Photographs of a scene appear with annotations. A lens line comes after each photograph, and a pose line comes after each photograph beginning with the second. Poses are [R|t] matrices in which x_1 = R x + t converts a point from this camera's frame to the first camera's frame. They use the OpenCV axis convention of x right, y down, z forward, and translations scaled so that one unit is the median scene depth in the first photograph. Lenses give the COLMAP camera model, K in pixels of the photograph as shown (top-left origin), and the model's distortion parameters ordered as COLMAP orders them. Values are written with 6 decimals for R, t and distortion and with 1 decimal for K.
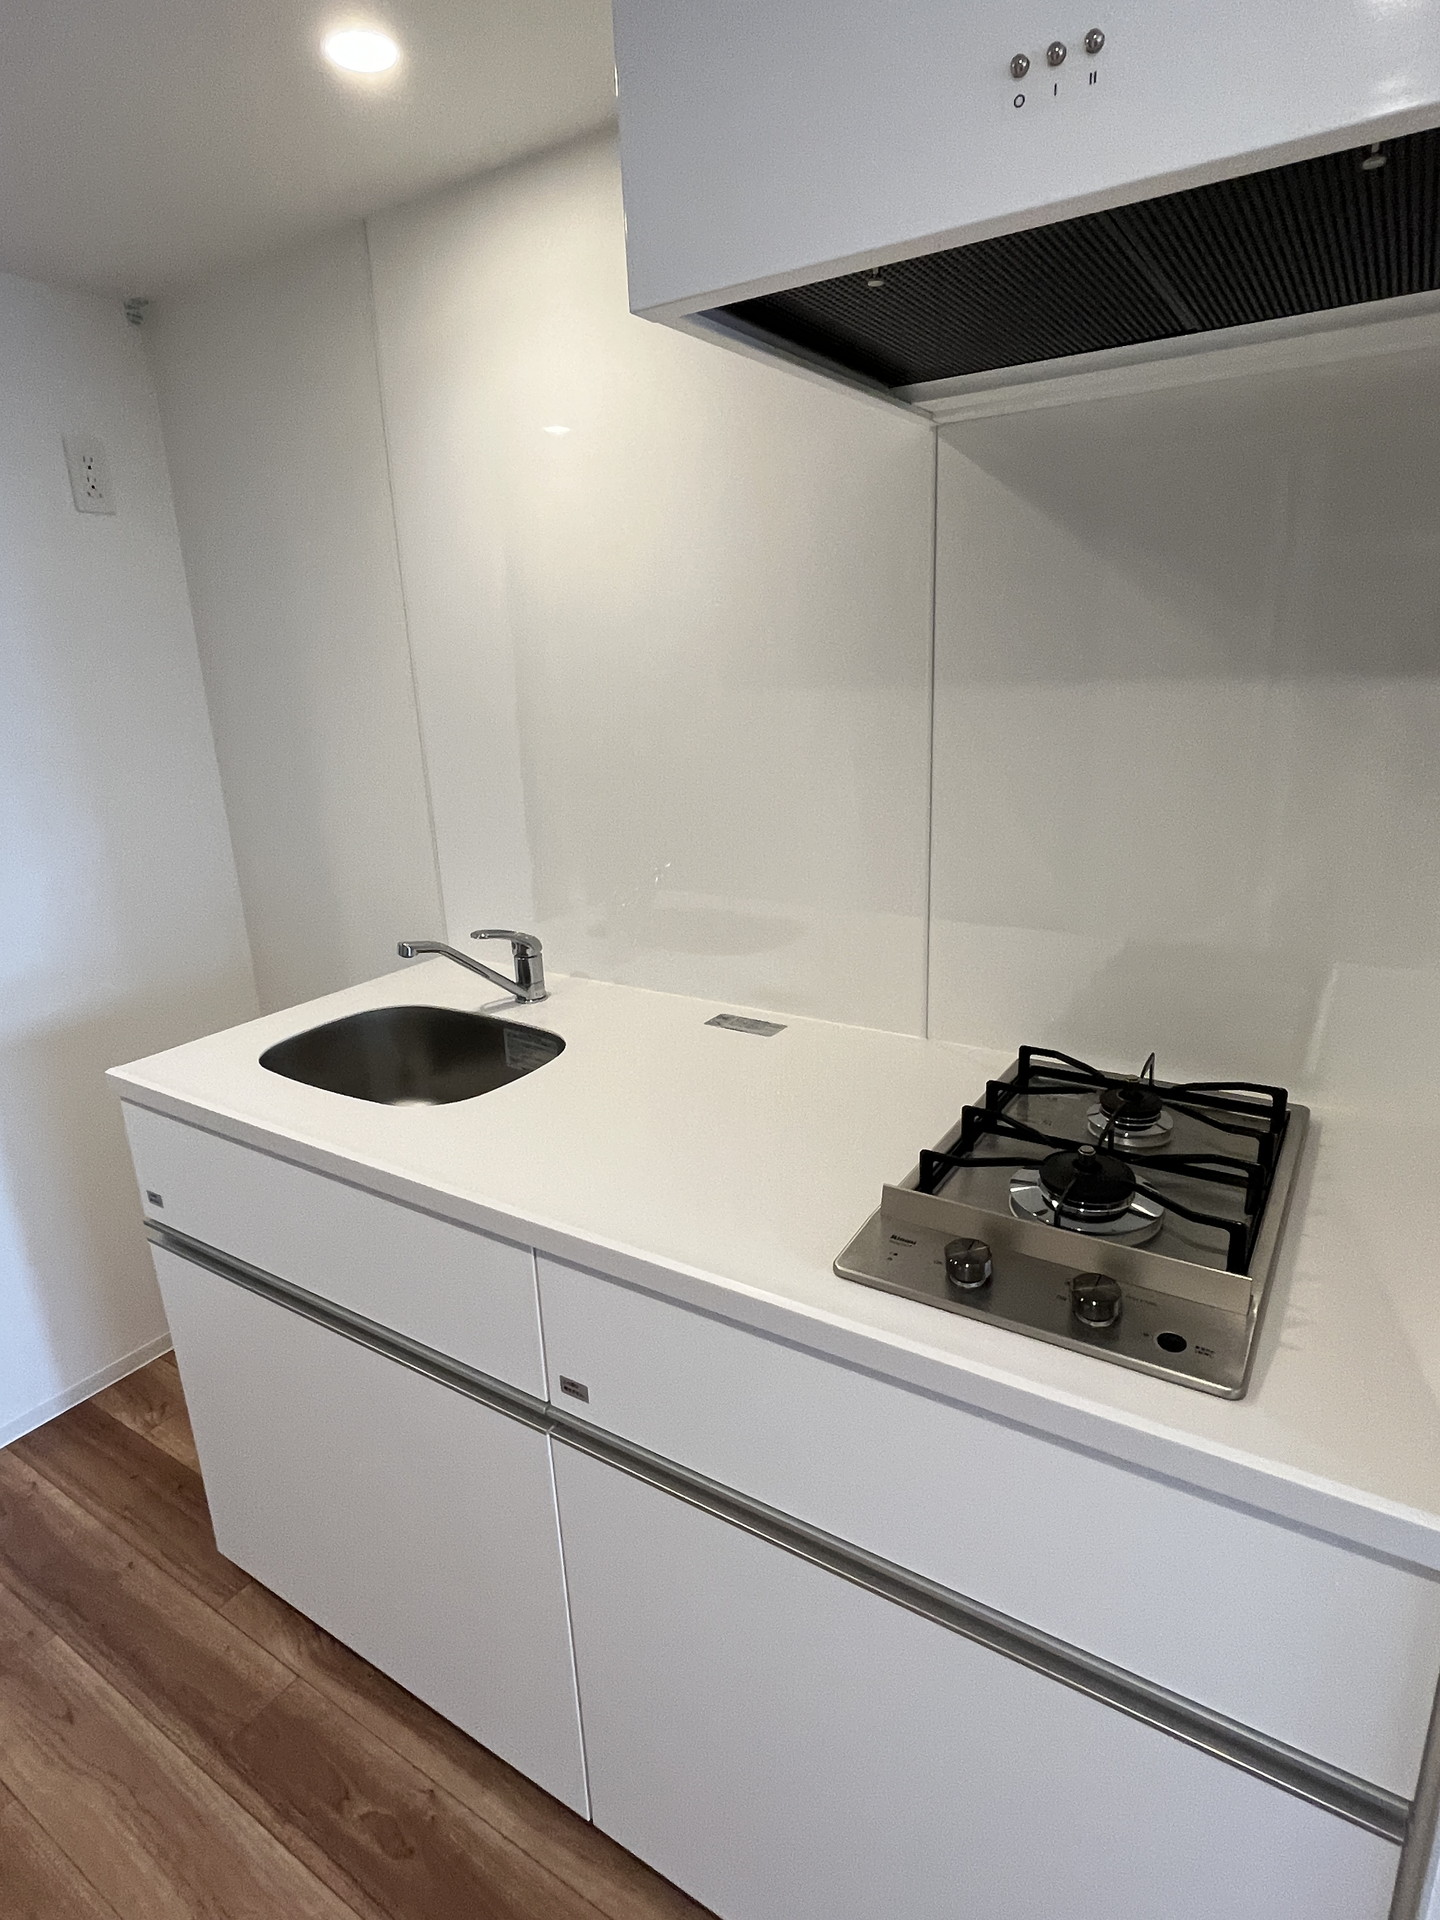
lens RADIAL K [[1032.3, 0, 720.4], [0, 1032.3, 958.8], [0, 0, 1]] dist [-0.004286, -0.001285]
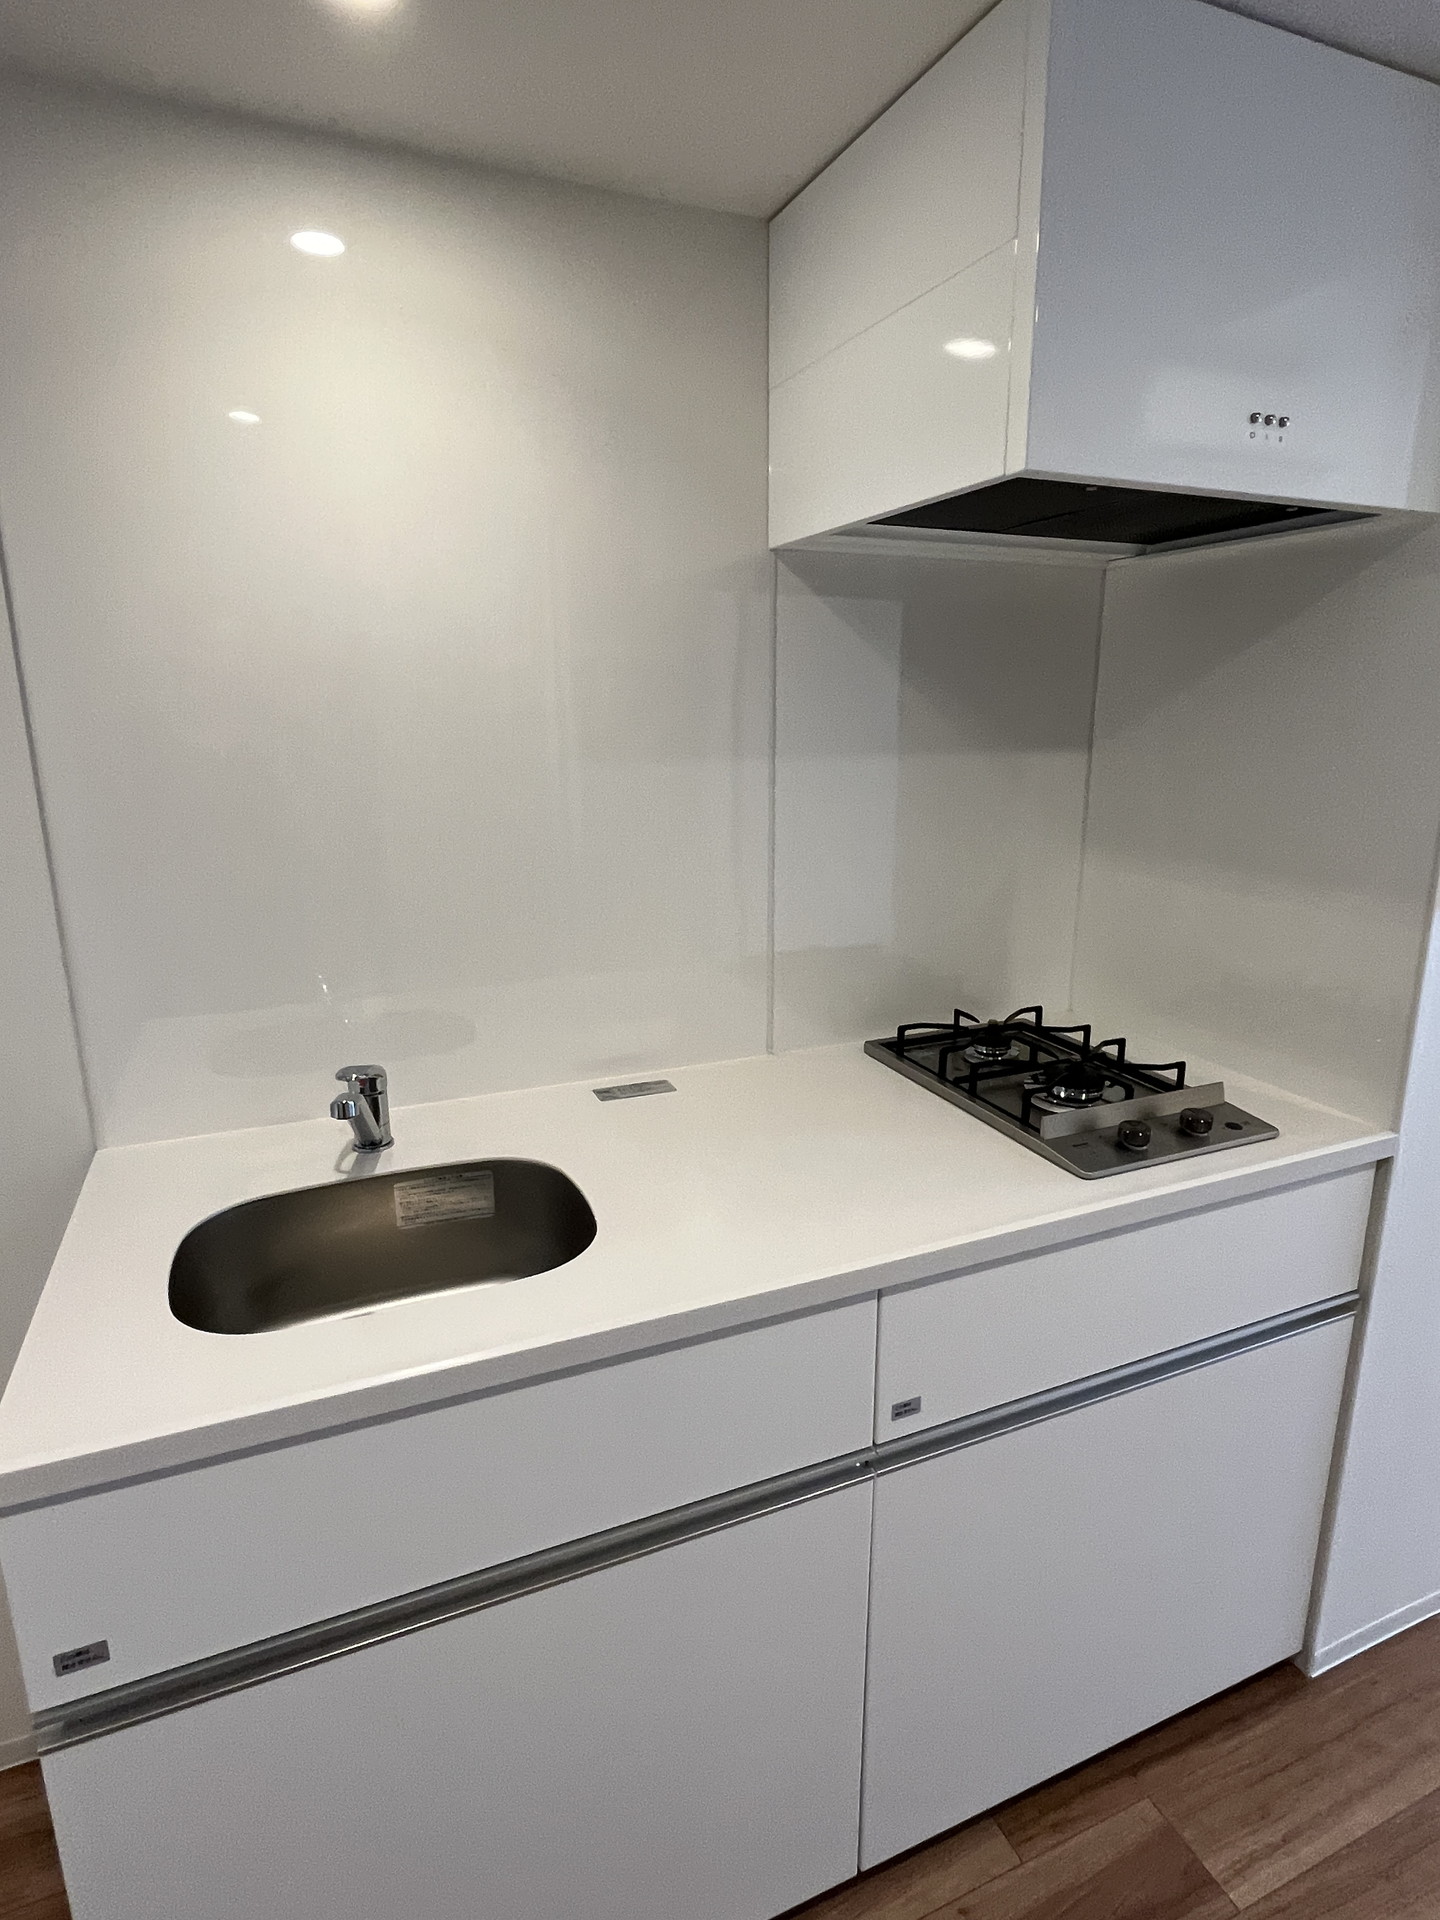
lens RADIAL K [[1032.3, 0, 719.0], [0, 1032.3, 961.7], [0, 0, 1]] dist [-0.004286, -0.001285]
pose [[0.564148, -0.161760, 0.809674, -1.001350], [0.220361, 0.974550, 0.041161, -0.112987], [-0.795725, 0.155199, 0.585435, 0.445527]]
